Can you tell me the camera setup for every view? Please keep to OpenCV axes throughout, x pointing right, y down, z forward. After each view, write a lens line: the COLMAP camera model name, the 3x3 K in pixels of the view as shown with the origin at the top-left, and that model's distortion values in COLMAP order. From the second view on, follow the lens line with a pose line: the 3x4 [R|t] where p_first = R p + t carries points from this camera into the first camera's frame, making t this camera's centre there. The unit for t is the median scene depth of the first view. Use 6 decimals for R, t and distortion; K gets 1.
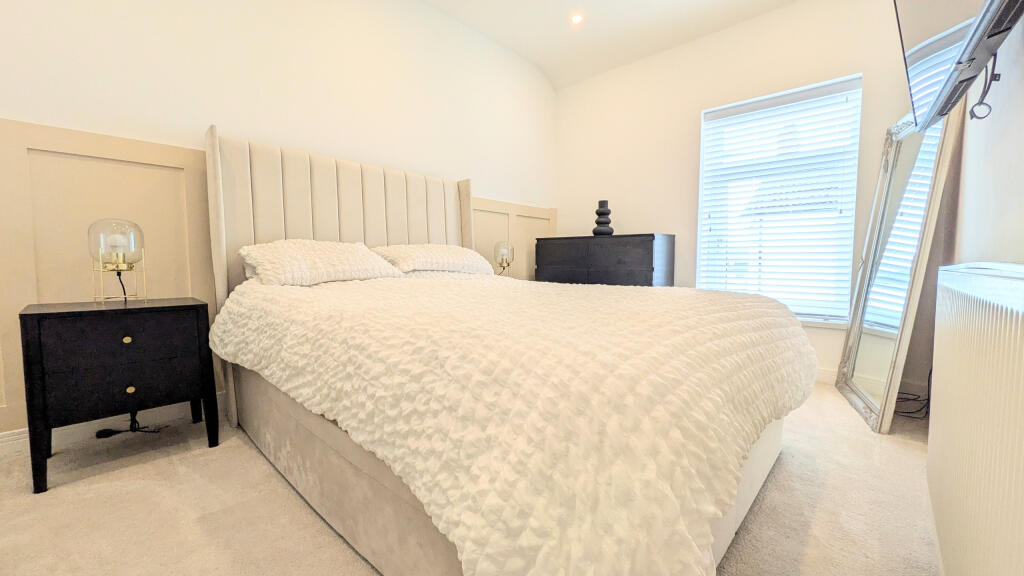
lens RADIAL K [[403.6, 0, 512.0], [0, 403.6, 288.0], [0, 0, 1]] dist [0.004549, 0.000221]
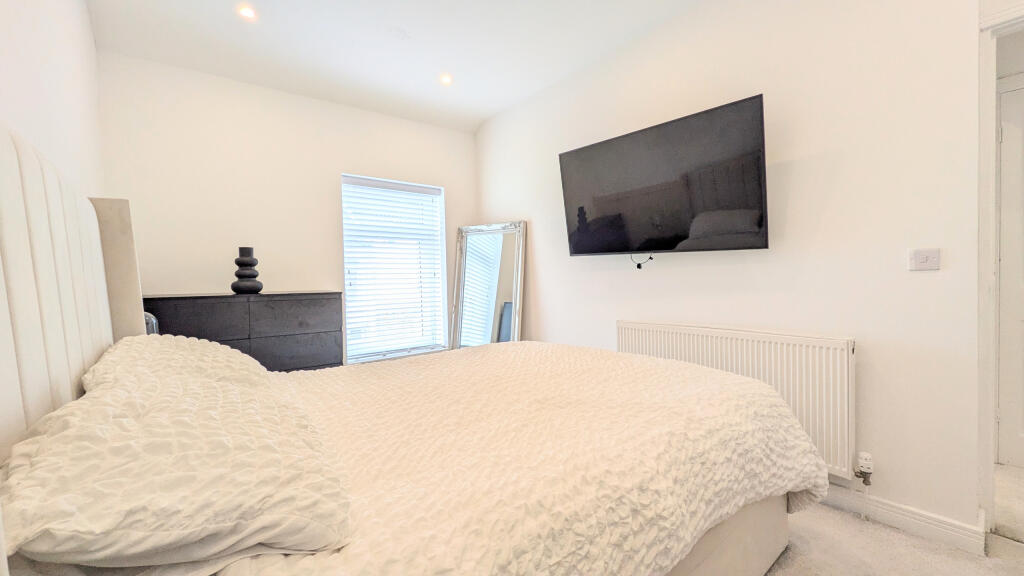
lens RADIAL K [[403.6, 0, 512.0], [0, 403.6, 288.0], [0, 0, 1]] dist [0.004549, 0.000221]
pose [[0.133790, -0.025734, 0.990676, -0.470324], [0.097770, 0.995129, 0.012646, -0.099709], [-0.986175, 0.095166, 0.135654, 0.404775]]
